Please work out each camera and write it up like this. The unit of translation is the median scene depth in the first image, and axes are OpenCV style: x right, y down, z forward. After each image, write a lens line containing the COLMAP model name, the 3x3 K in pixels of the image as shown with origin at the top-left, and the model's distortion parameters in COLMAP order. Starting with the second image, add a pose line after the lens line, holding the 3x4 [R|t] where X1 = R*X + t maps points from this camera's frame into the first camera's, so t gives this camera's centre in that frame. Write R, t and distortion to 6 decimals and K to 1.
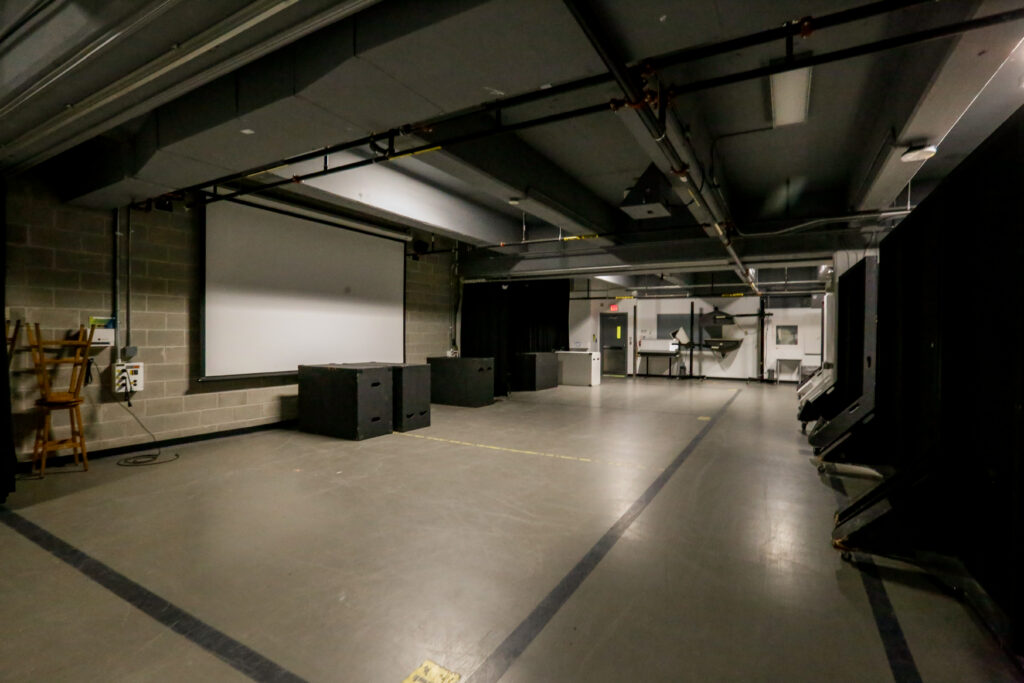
lens RADIAL K [[480.8, 0, 513.4], [0, 480.8, 340.8], [0, 0, 1]] dist [-0.003023, 0.001491]
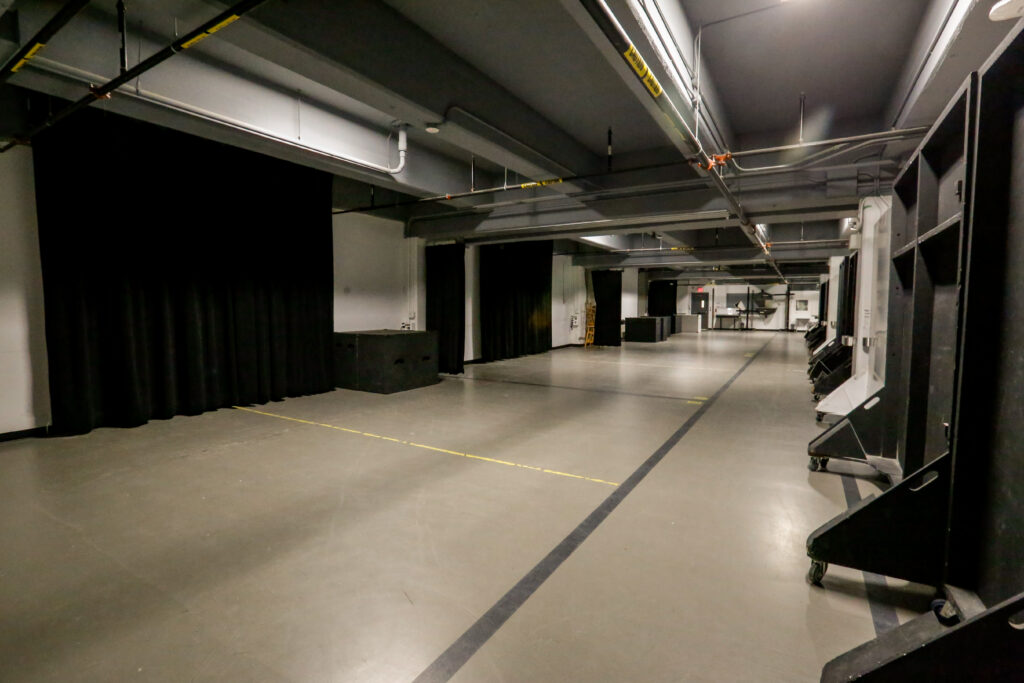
lens RADIAL K [[480.8, 0, 512.5], [0, 480.8, 334.4], [0, 0, 1]] dist [-0.003023, 0.001491]
pose [[0.999480, -0.000620, -0.032241, -0.445490], [0.002154, 0.998866, 0.047559, 0.008221], [0.032175, -0.047603, 0.998348, -0.815420]]
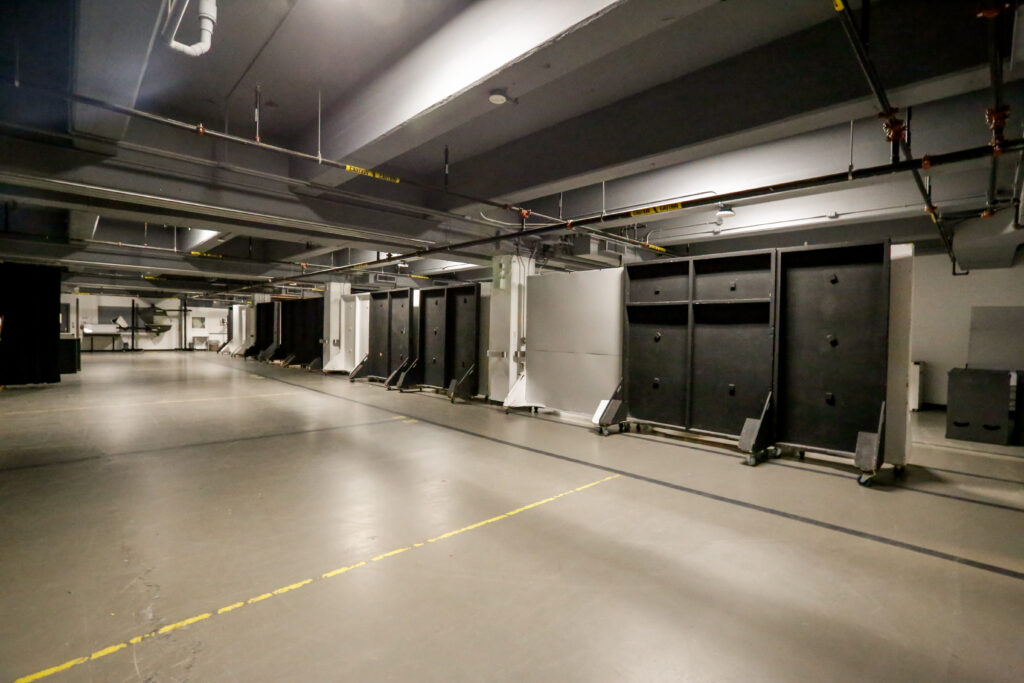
lens RADIAL K [[480.8, 0, 531.9], [0, 480.8, 344.7], [0, 0, 1]] dist [-0.003023, 0.001491]
pose [[0.271585, -0.030738, 0.961923, -0.723838], [-0.005362, 0.999426, 0.033450, 0.002732], [-0.962399, -0.014243, 0.271265, -0.589386]]
